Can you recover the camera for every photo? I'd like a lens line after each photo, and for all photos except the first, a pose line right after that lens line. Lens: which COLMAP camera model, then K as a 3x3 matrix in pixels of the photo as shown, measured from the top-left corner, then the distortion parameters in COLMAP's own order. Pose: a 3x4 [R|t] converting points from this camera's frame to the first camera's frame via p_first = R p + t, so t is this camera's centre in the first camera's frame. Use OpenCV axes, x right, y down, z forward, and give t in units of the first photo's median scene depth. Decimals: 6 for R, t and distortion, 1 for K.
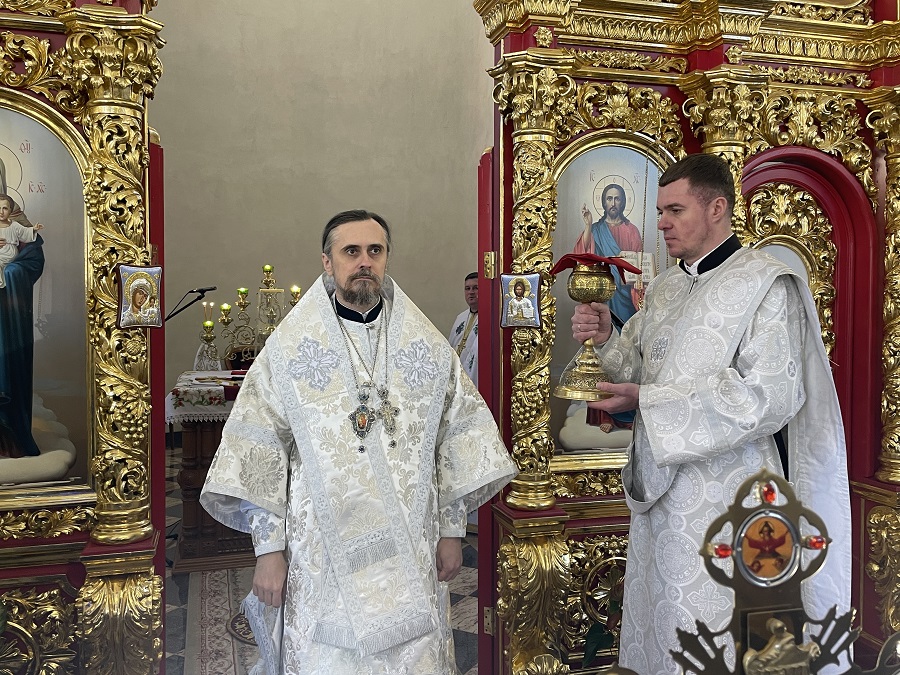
lens RADIAL K [[806.3, 0, 457.0], [0, 806.3, 335.3], [0, 0, 1]] dist [0.058554, -0.076876]
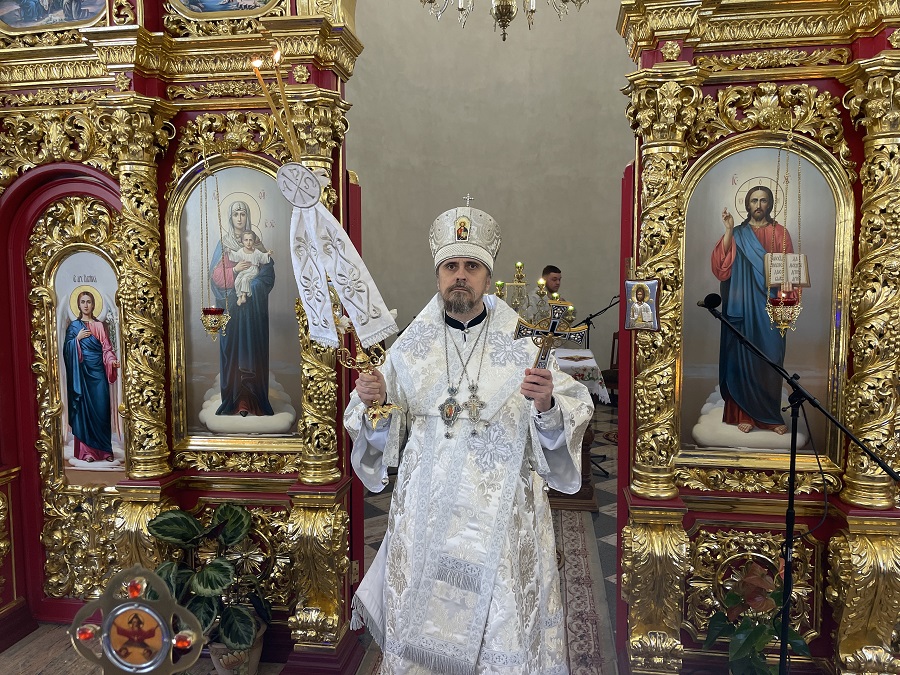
lens RADIAL K [[671.3, 0, 447.9], [0, 671.3, 343.8], [0, 0, 1]] dist [0.049427, -0.068429]
pose [[0.901080, 0.031323, -0.432520, 0.236069], [-0.008805, 0.998504, 0.053968, -0.037819], [0.433564, -0.044821, 0.900008, 0.080449]]
